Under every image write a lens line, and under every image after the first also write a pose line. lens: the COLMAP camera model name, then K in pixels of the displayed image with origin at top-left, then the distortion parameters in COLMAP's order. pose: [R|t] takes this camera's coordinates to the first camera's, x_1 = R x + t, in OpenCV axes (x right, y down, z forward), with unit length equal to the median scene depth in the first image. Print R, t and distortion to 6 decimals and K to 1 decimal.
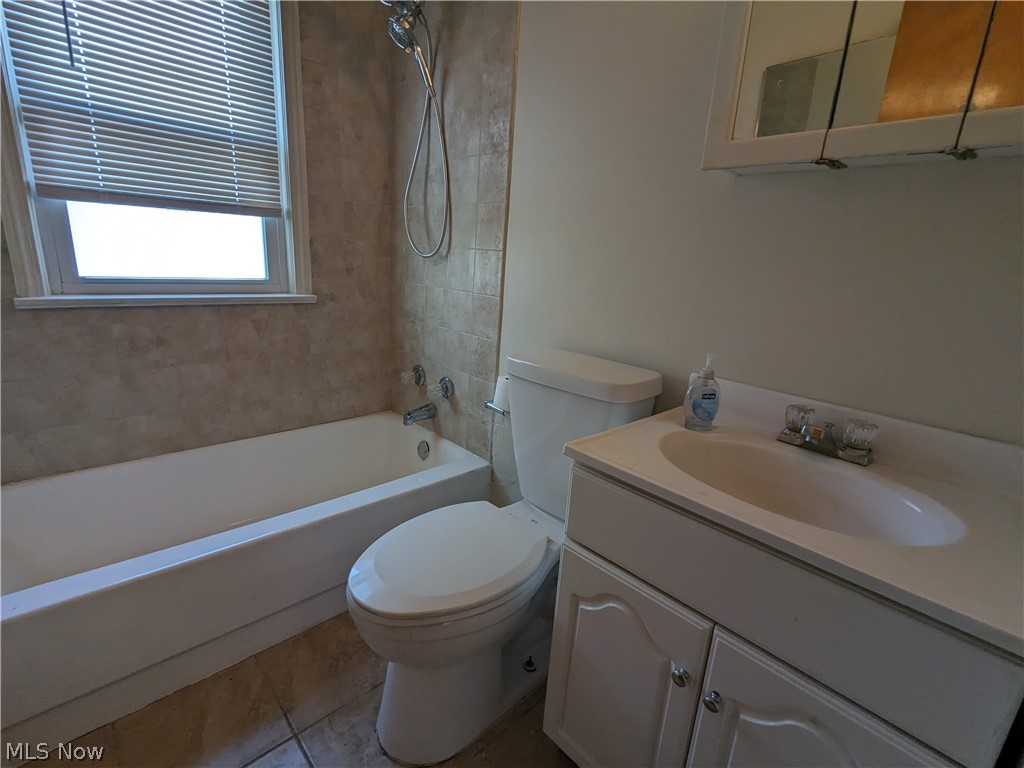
lens RADIAL K [[507.9, 0, 513.2], [0, 507.9, 380.8], [0, 0, 1]] dist [-0.001767, 0.000928]
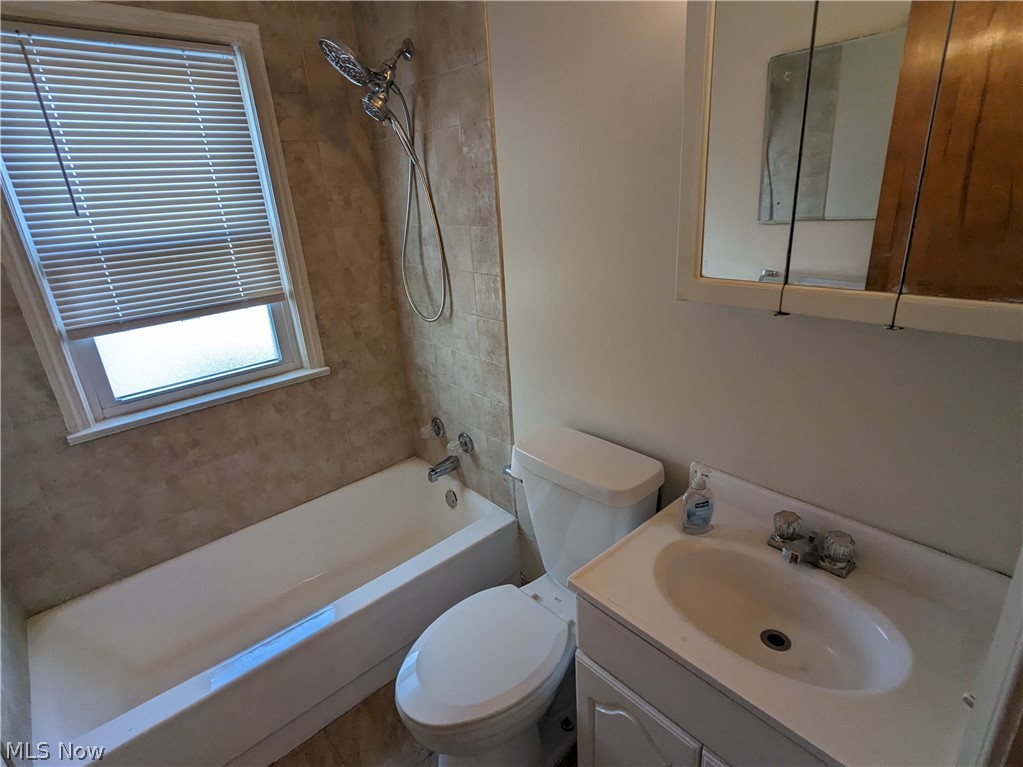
lens RADIAL K [[561.1, 0, 505.9], [0, 561.1, 384.7], [0, 0, 1]] dist [0.004489, 0.000256]
pose [[0.991218, -0.104717, -0.080750, 0.055178], [0.112220, 0.989152, 0.094784, -0.216195], [0.069949, -0.103014, 0.992217, -0.103389]]
